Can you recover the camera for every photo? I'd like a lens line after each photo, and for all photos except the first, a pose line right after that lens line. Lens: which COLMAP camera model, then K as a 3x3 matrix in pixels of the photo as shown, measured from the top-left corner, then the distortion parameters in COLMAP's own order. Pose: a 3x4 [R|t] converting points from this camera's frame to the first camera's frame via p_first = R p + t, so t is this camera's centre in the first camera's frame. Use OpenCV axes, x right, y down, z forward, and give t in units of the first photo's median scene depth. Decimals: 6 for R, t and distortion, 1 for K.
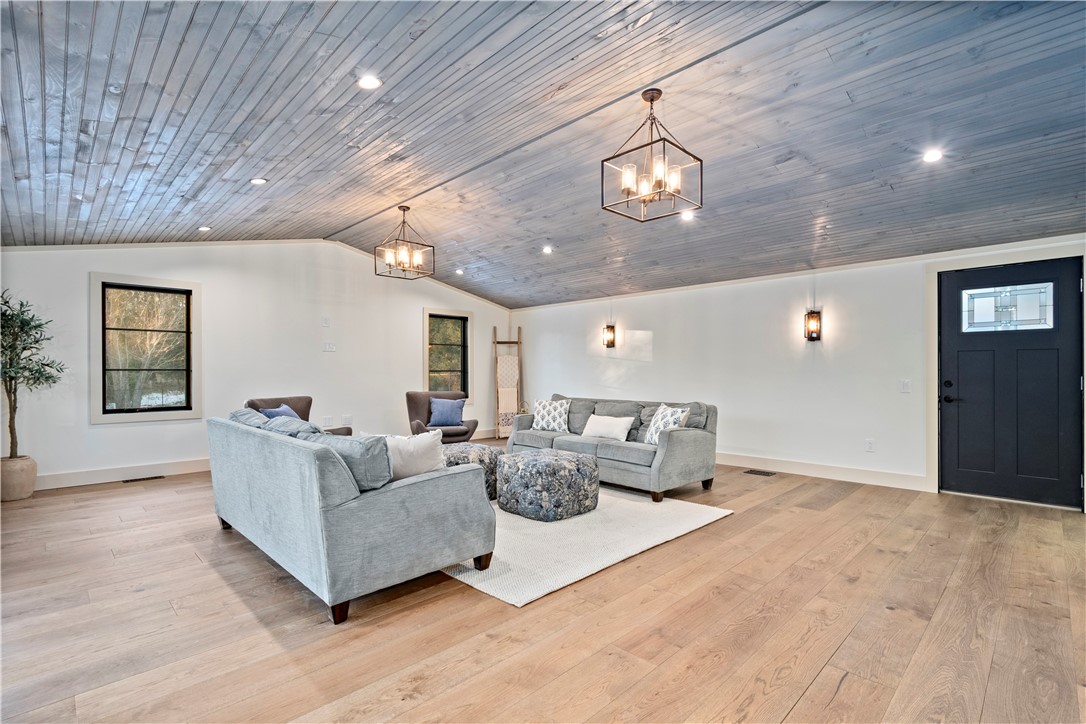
lens RADIAL K [[513.1, 0, 554.8], [0, 513.1, 368.4], [0, 0, 1]] dist [0.000022, -0.002423]
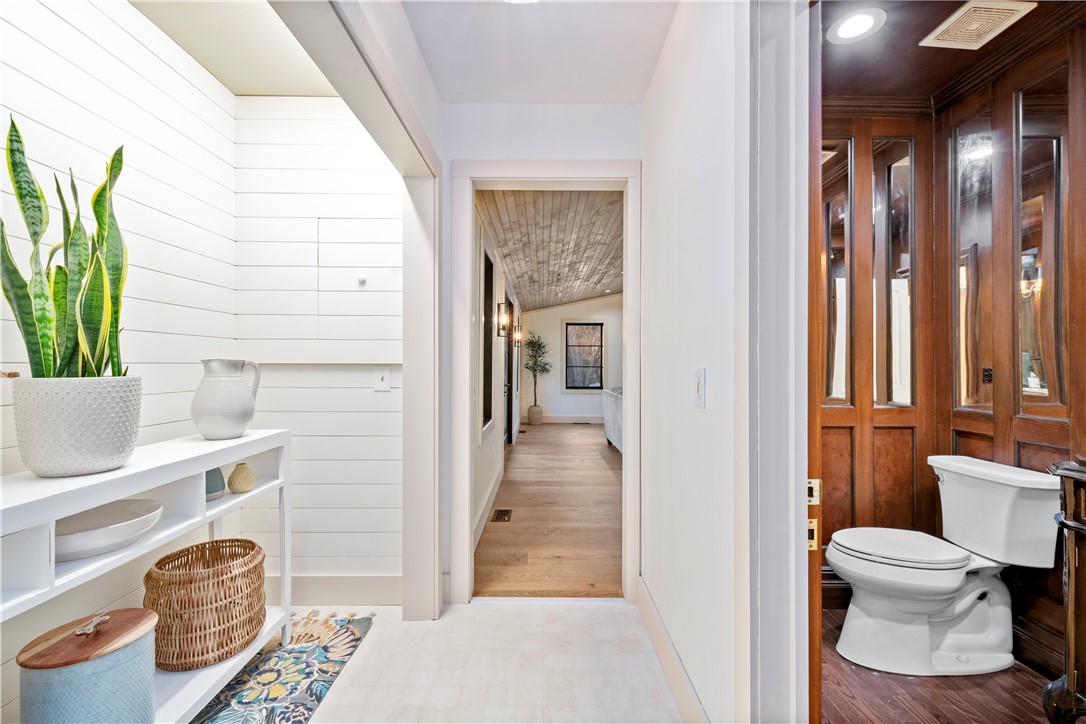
lens RADIAL K [[480.2, 0, 542.4], [0, 480.2, 362.7], [0, 0, 1]] dist [0.017308, -0.001811]
pose [[0.710964, 0.000251, -0.703228, 0.418783], [-0.005679, 0.999969, -0.005384, -0.001510], [0.703205, 0.007821, 0.710944, -0.450596]]
